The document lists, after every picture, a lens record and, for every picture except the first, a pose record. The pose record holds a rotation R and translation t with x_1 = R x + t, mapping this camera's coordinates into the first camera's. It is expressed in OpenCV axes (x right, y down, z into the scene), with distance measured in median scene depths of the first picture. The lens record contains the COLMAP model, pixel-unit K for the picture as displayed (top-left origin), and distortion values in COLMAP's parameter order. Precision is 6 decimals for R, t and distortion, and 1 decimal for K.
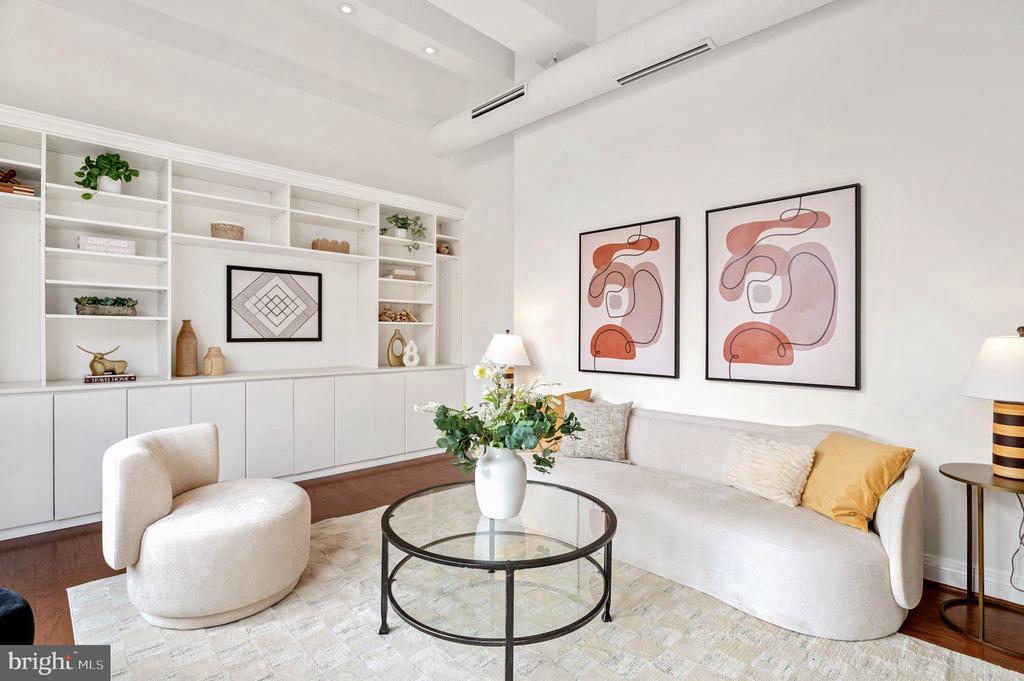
lens RADIAL K [[490.7, 0, 514.5], [0, 490.7, 338.5], [0, 0, 1]] dist [-0.010891, 0.000444]
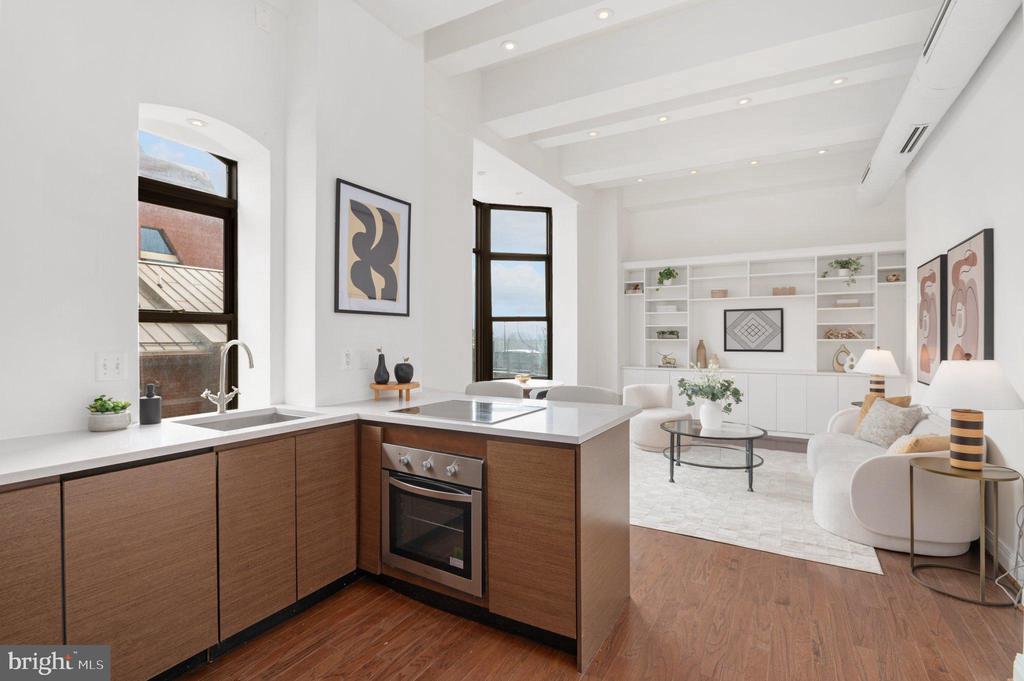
lens RADIAL K [[490.7, 0, 511.6], [0, 490.7, 339.9], [0, 0, 1]] dist [-0.010891, 0.000444]
pose [[0.268650, -0.000645, -0.963238, 0.955631], [-0.010297, 0.999941, -0.003542, -0.020796], [0.963183, 0.010870, 0.268627, -0.261791]]
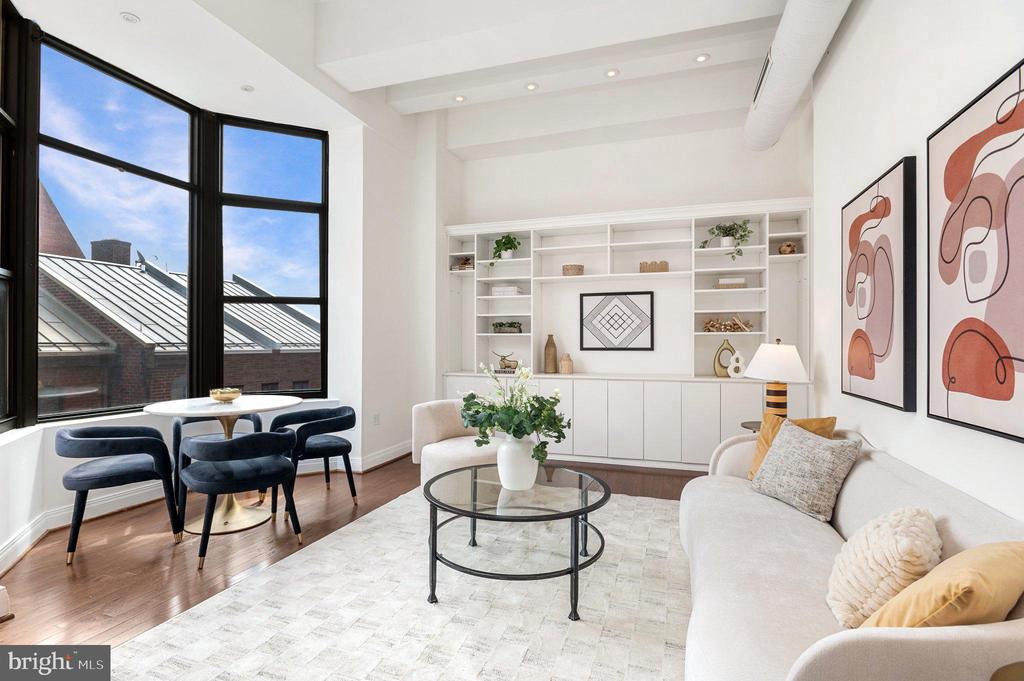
lens RADIAL K [[490.7, 0, 516.5], [0, 490.7, 346.1], [0, 0, 1]] dist [-0.010891, 0.000444]
pose [[0.462234, 0.000407, -0.886758, 0.527400], [-0.008883, 0.999952, -0.004171, 0.002639], [0.886713, 0.009805, 0.462216, 0.210078]]
